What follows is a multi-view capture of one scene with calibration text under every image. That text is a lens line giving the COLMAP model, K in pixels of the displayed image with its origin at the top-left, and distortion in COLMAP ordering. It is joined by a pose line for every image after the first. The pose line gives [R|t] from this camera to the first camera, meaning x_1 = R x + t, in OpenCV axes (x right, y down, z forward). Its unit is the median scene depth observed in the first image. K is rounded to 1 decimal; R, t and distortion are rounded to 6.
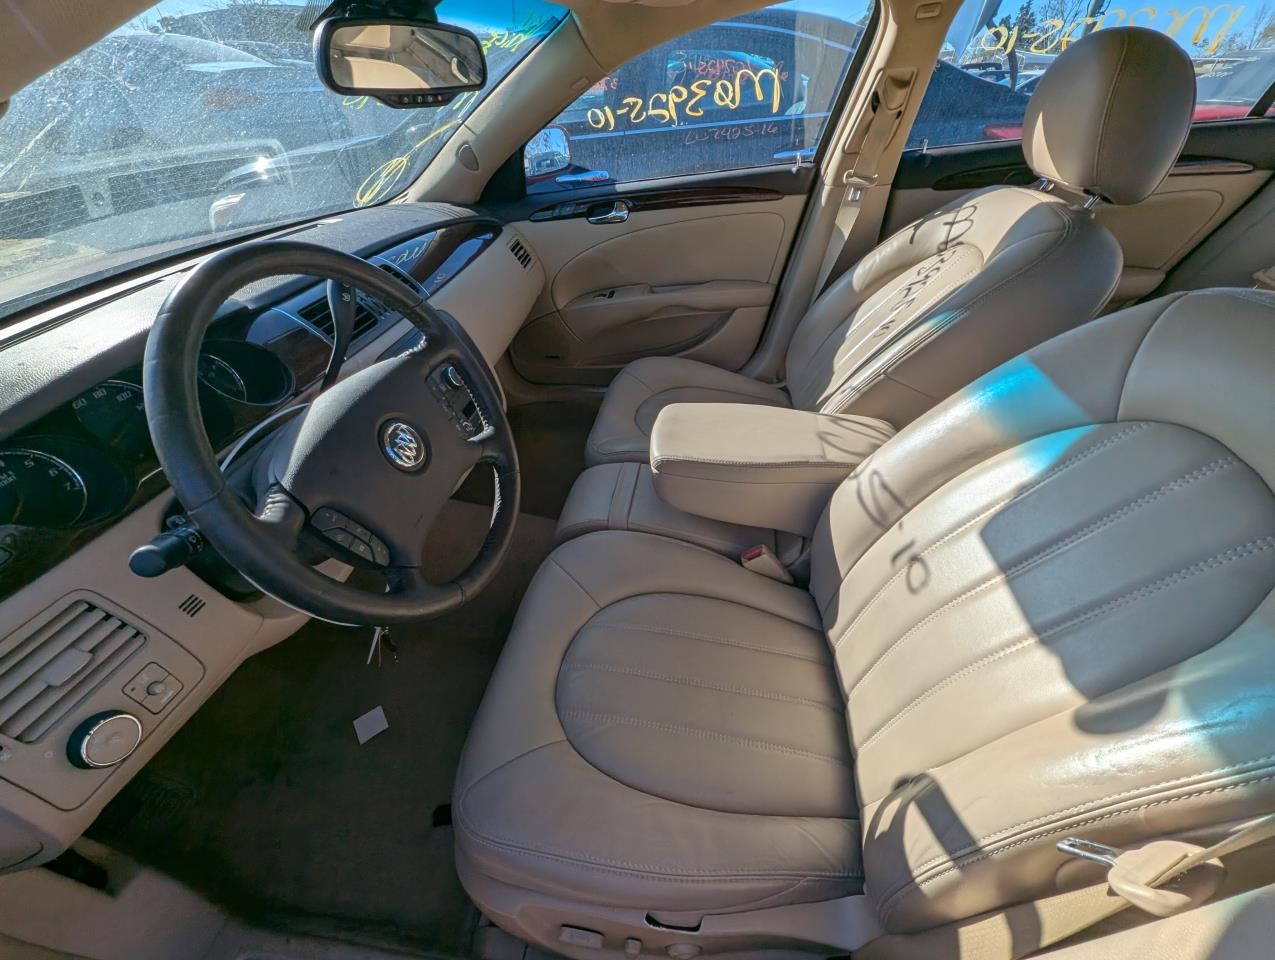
lens RADIAL K [[515.1, 0, 636.0], [0, 515.1, 478.4], [0, 0, 1]] dist [0.003179, -0.001221]
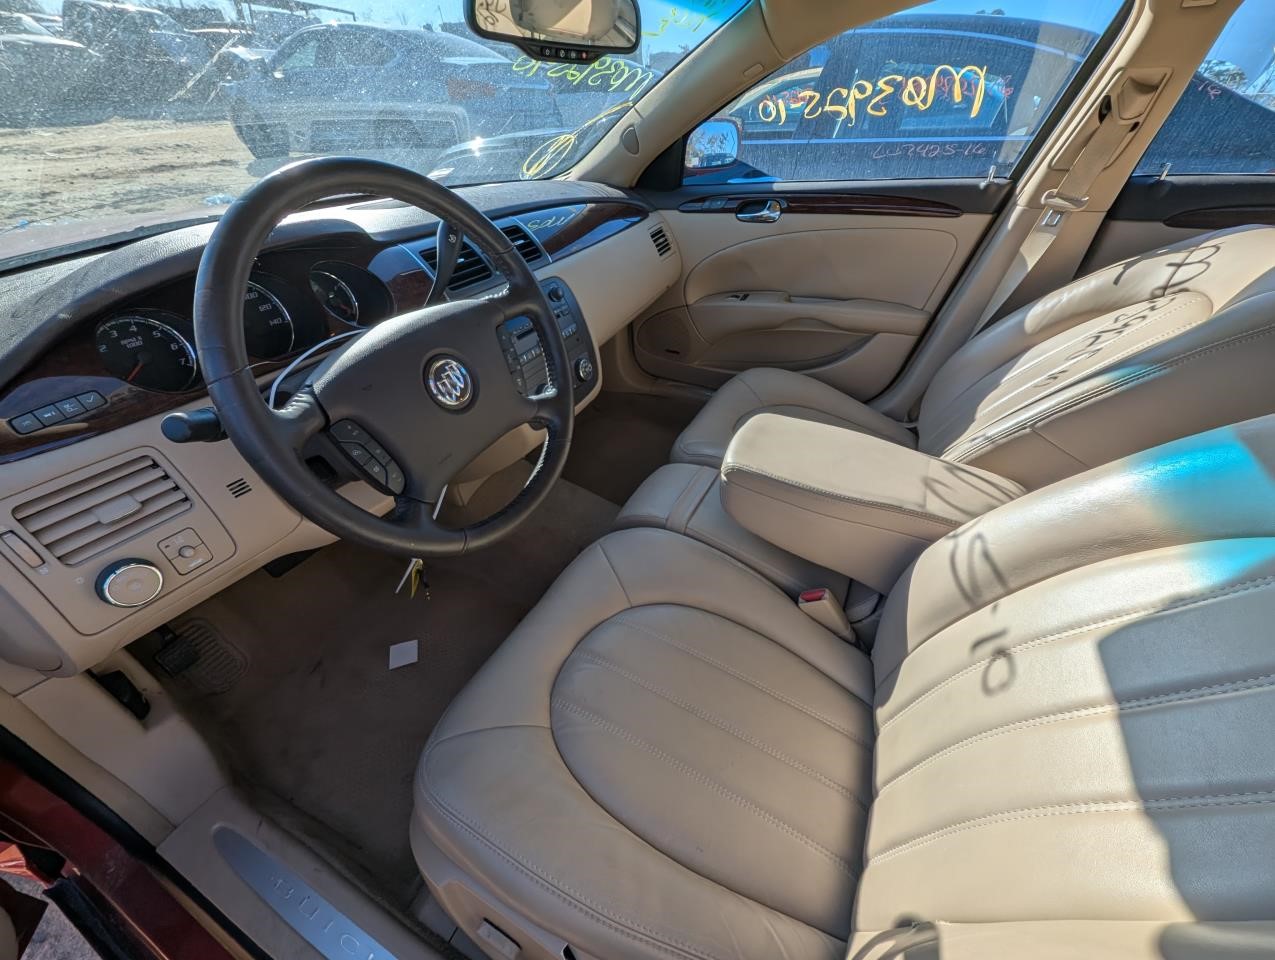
lens RADIAL K [[515.1, 0, 641.5], [0, 515.1, 479.5], [0, 0, 1]] dist [0.003179, -0.001221]
pose [[0.948182, 0.227571, -0.221727, 0.109099], [-0.231955, 0.972705, 0.006424, 0.017483], [0.217137, 0.045339, 0.975088, 0.083457]]
